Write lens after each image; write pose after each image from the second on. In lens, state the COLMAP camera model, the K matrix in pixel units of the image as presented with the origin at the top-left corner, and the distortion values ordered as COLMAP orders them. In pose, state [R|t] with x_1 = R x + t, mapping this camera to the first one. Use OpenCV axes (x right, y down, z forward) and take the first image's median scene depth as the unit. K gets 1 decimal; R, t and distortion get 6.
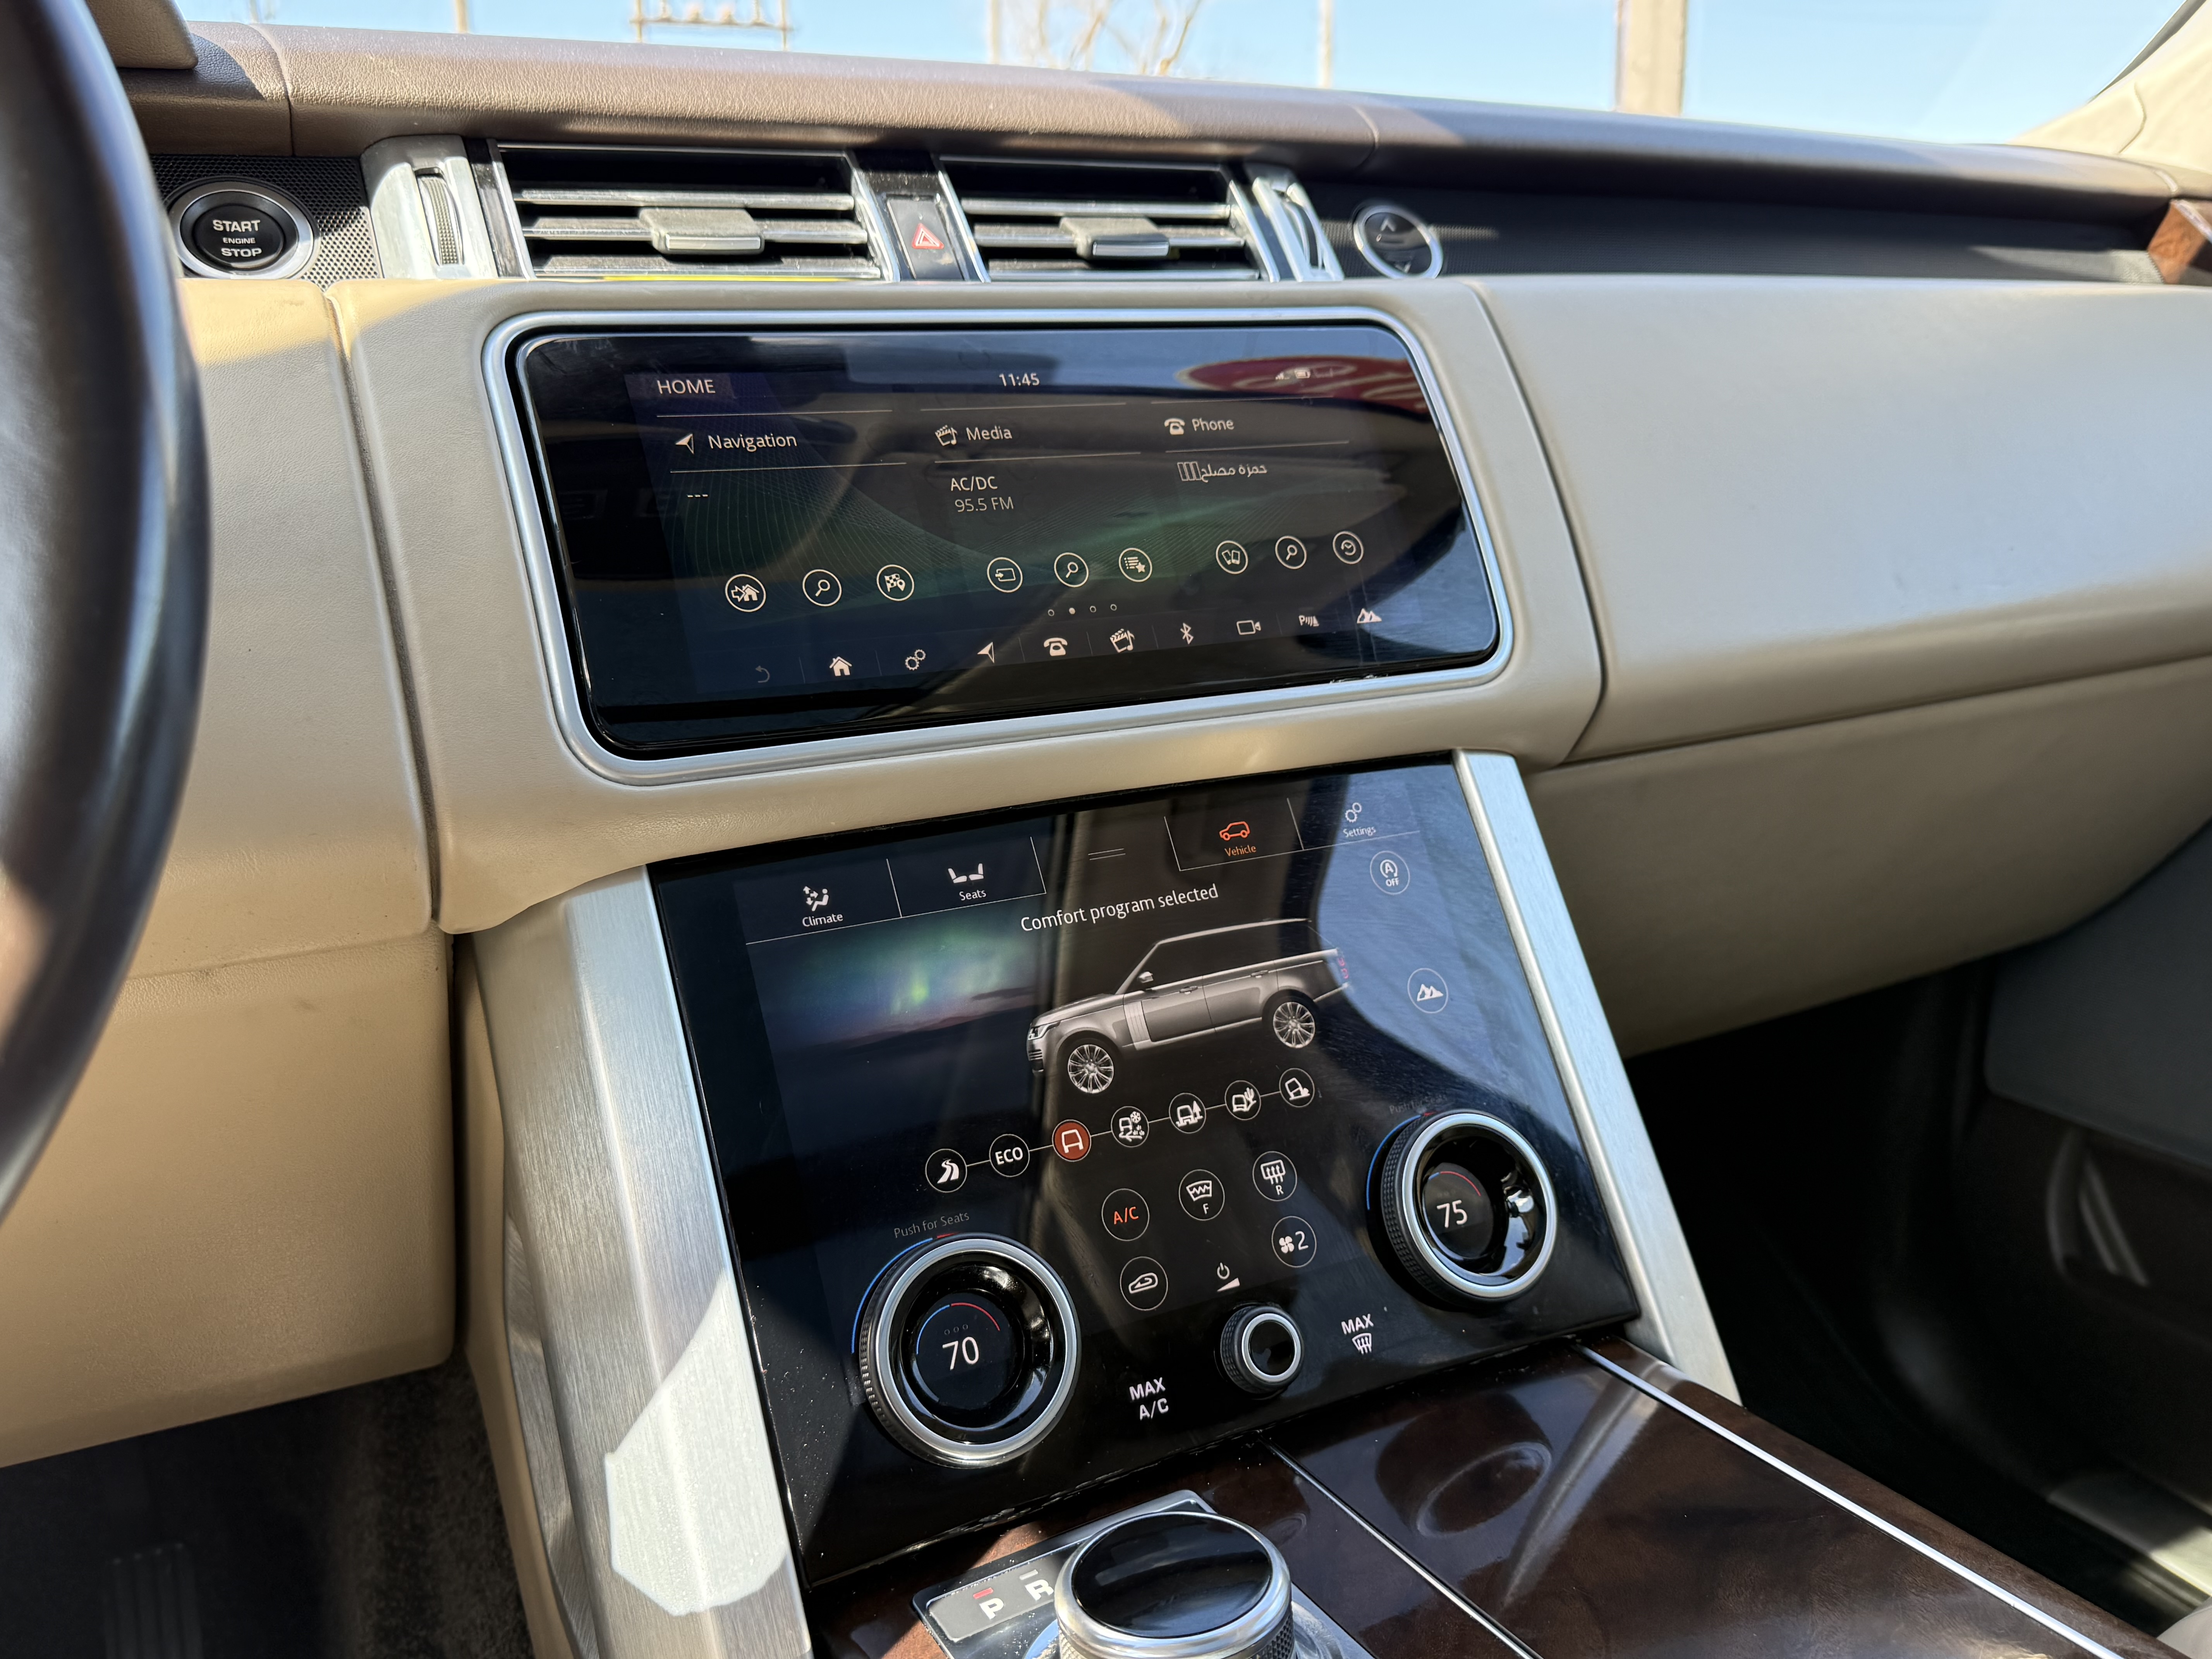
lens RADIAL K [[1893.6, 0, 1115.0], [0, 1893.6, 816.4], [0, 0, 1]] dist [0.075076, -0.105437]
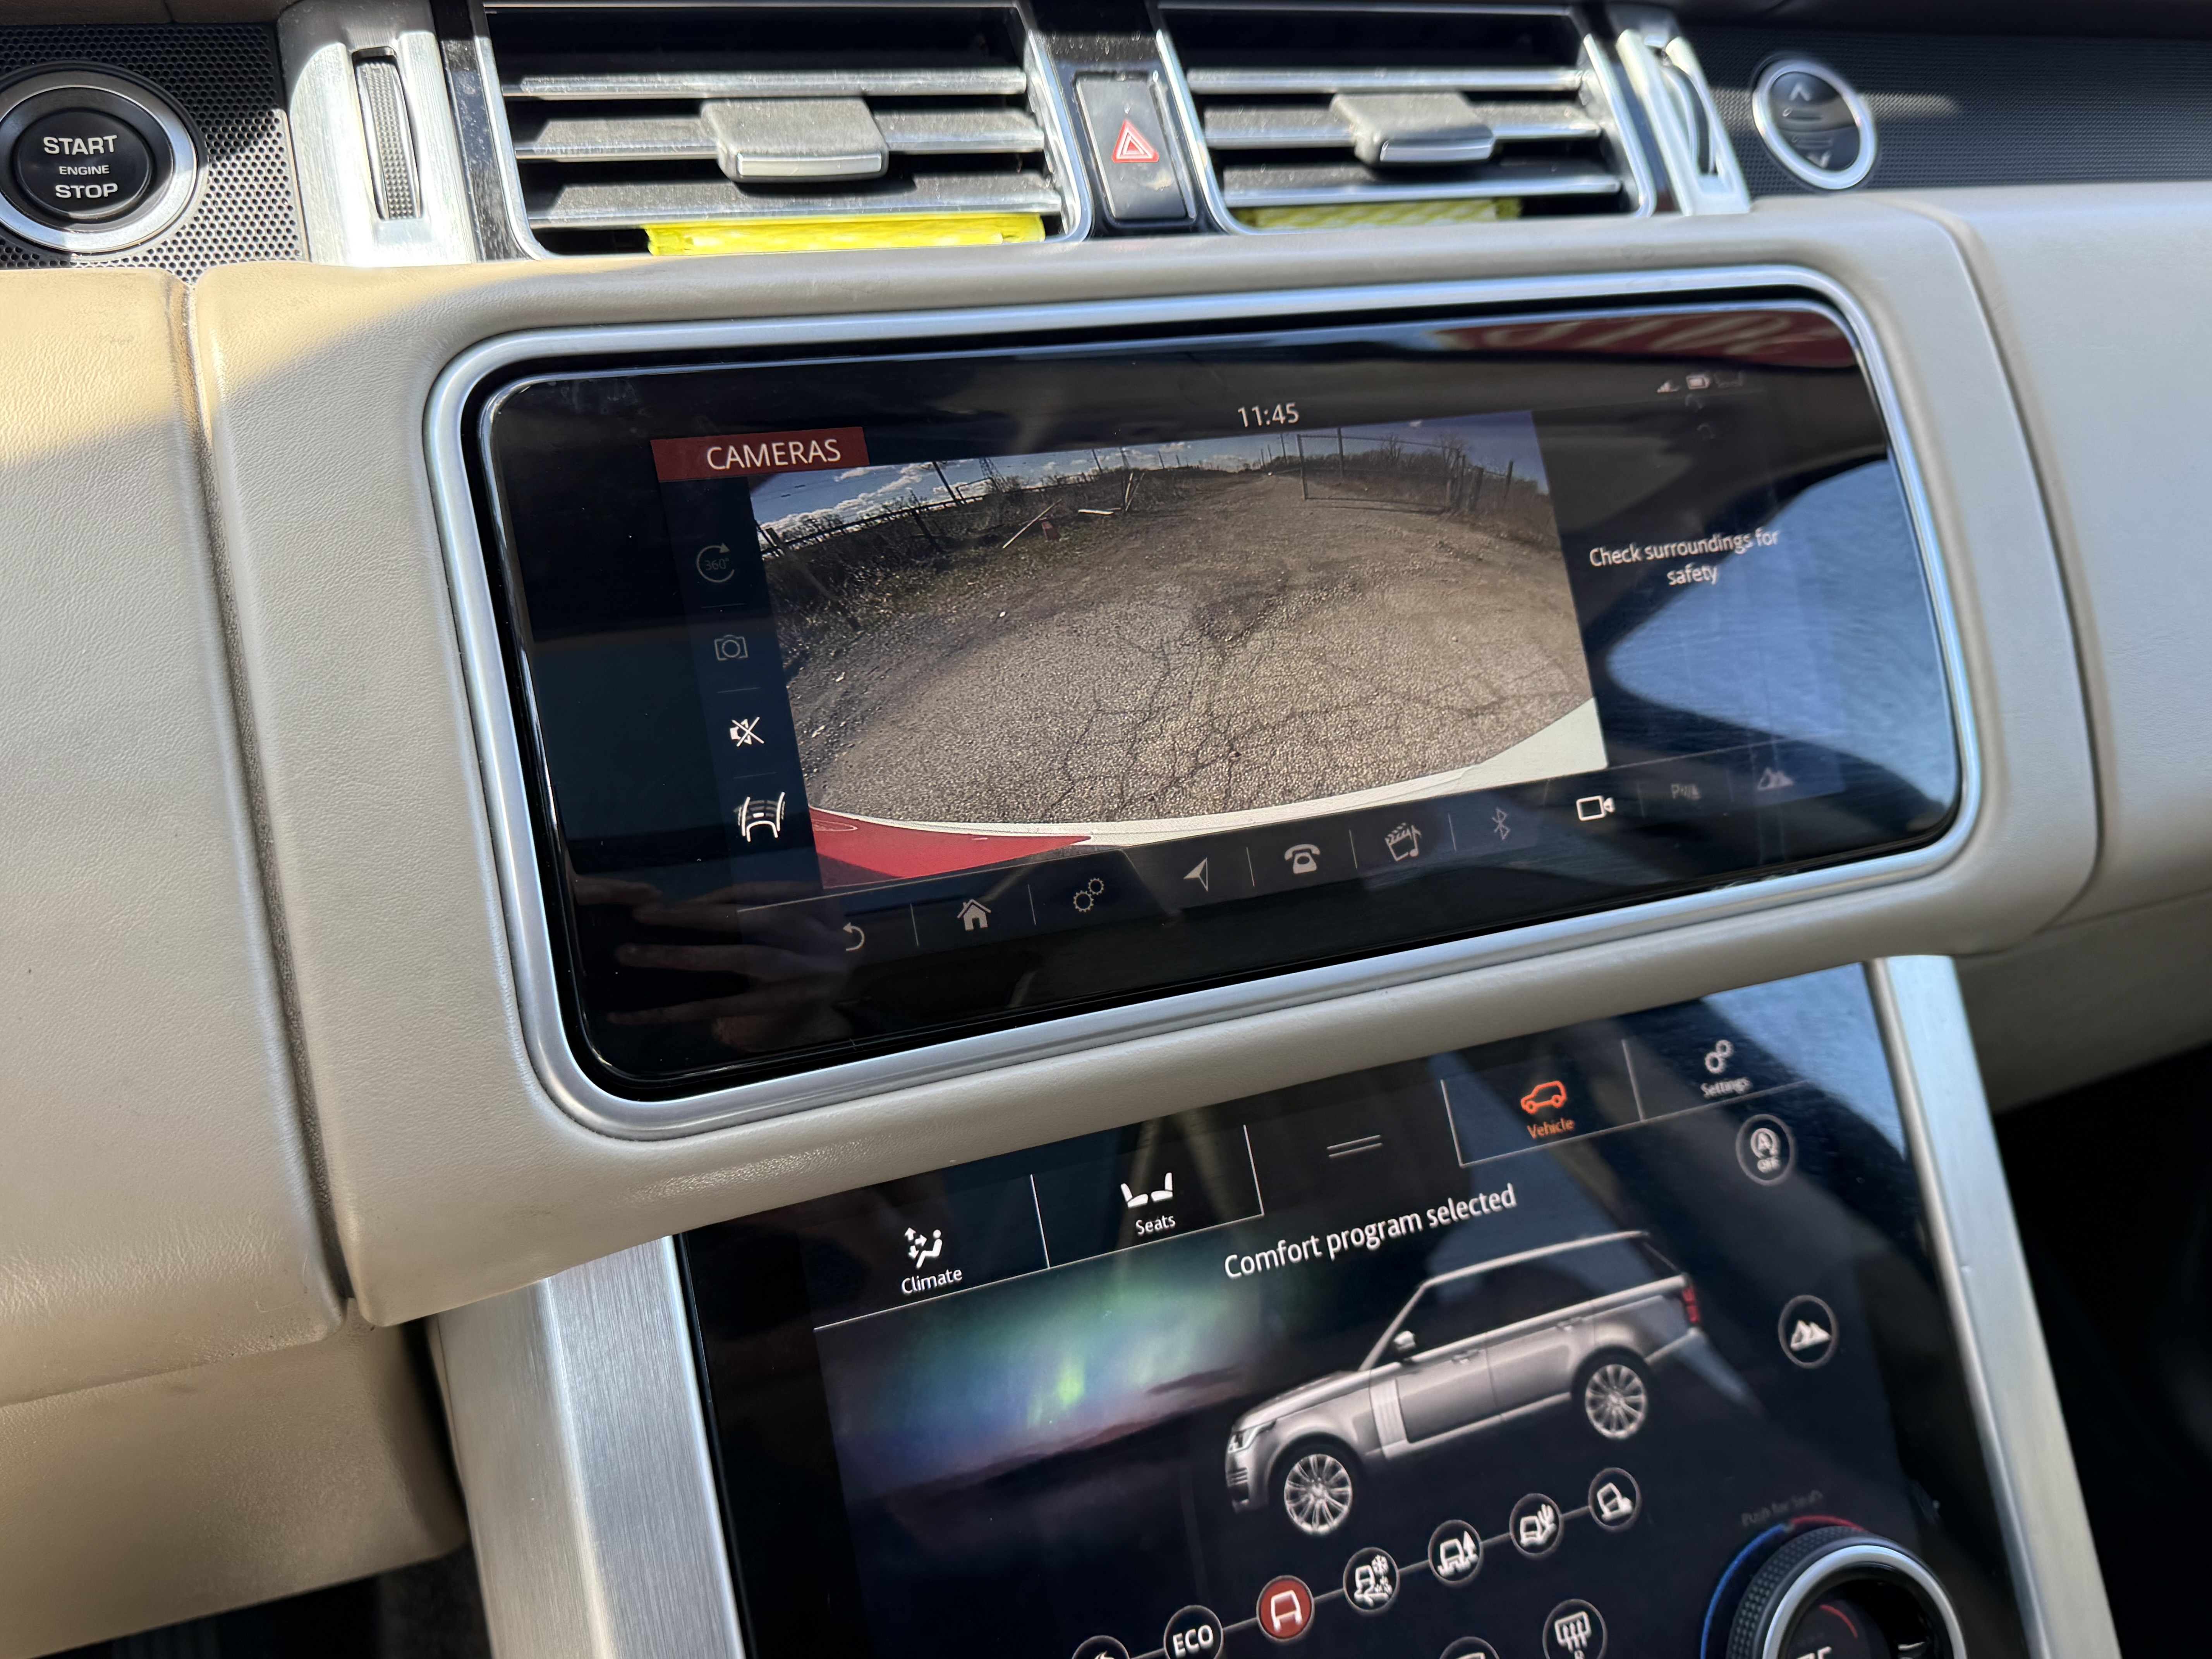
lens RADIAL K [[2005.2, 0, 1122.4], [0, 2005.2, 816.3], [0, 0, 1]] dist [0.026777, -0.043076]
pose [[0.996130, 0.062032, -0.062273, -0.050689], [-0.052006, 0.987105, 0.151390, -0.201400], [0.070862, -0.147566, 0.986511, 0.315632]]
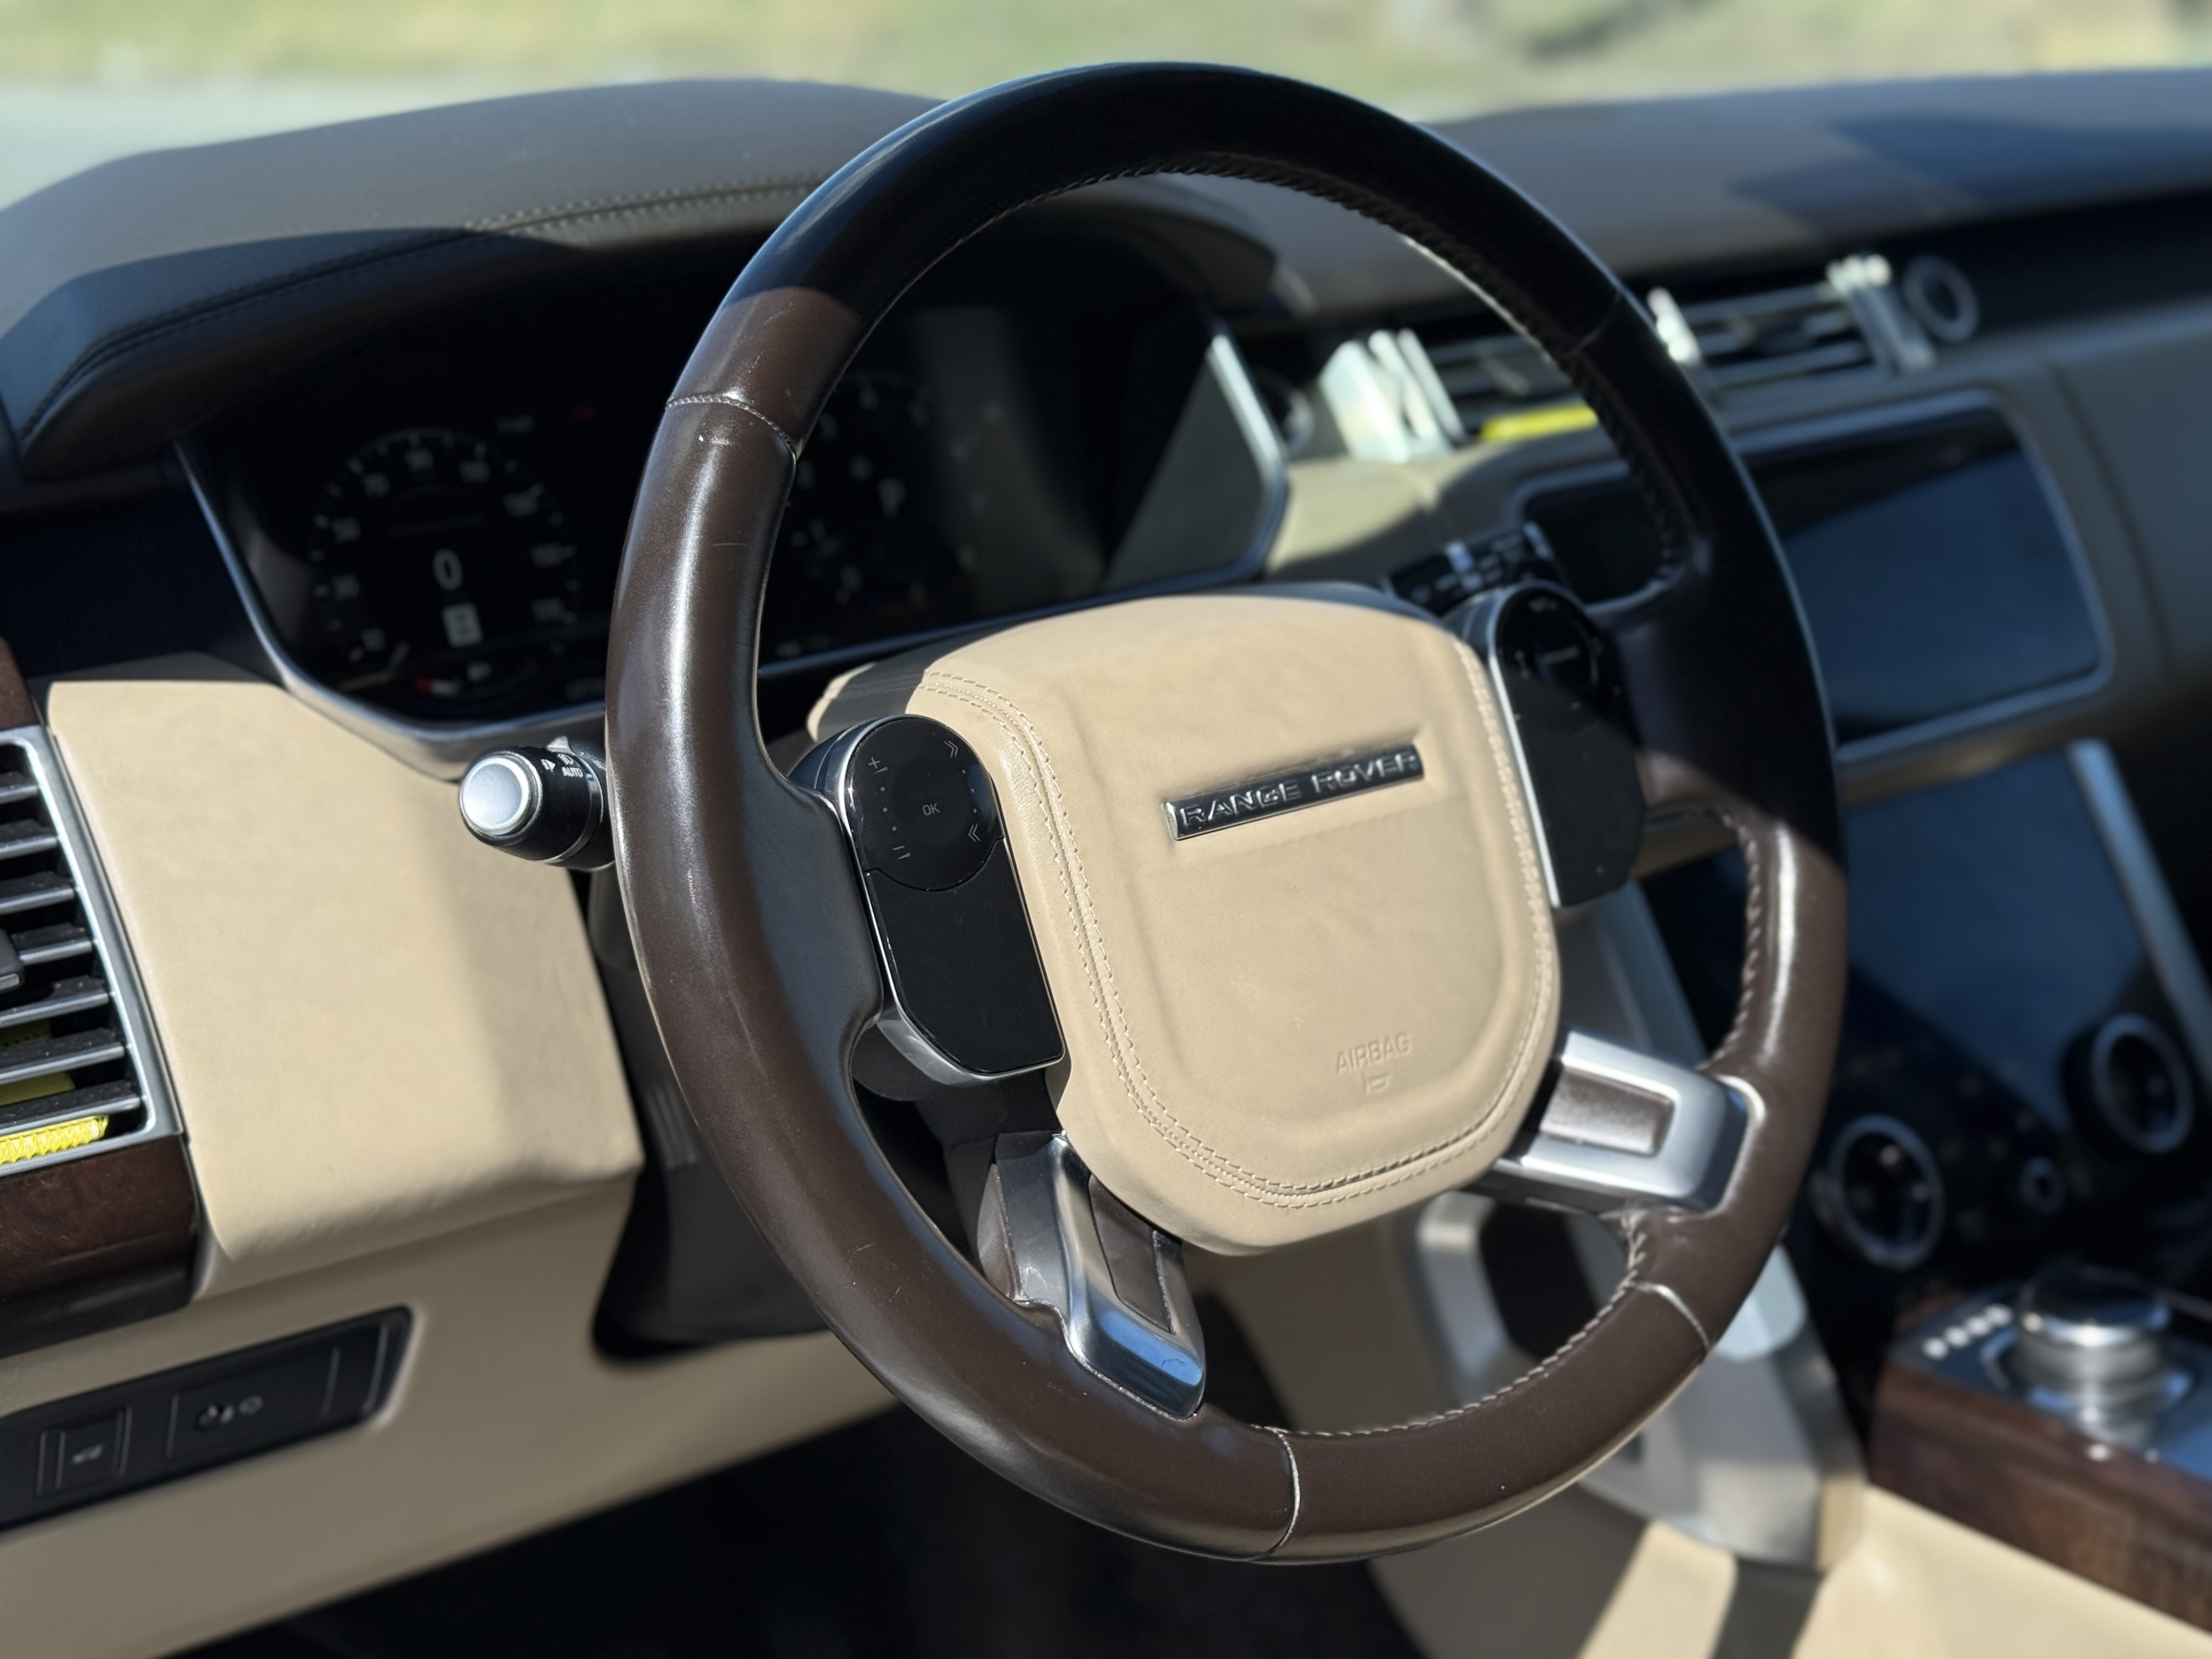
lens RADIAL K [[3164.8, 0, 1118.2], [0, 3164.8, 834.9], [0, 0, 1]] dist [0.116025, 0.000000]
pose [[0.981587, -0.045352, 0.185555, -0.962150], [0.036447, 0.998027, 0.051128, -0.123315], [-0.187507, -0.043424, 0.981303, -1.134658]]
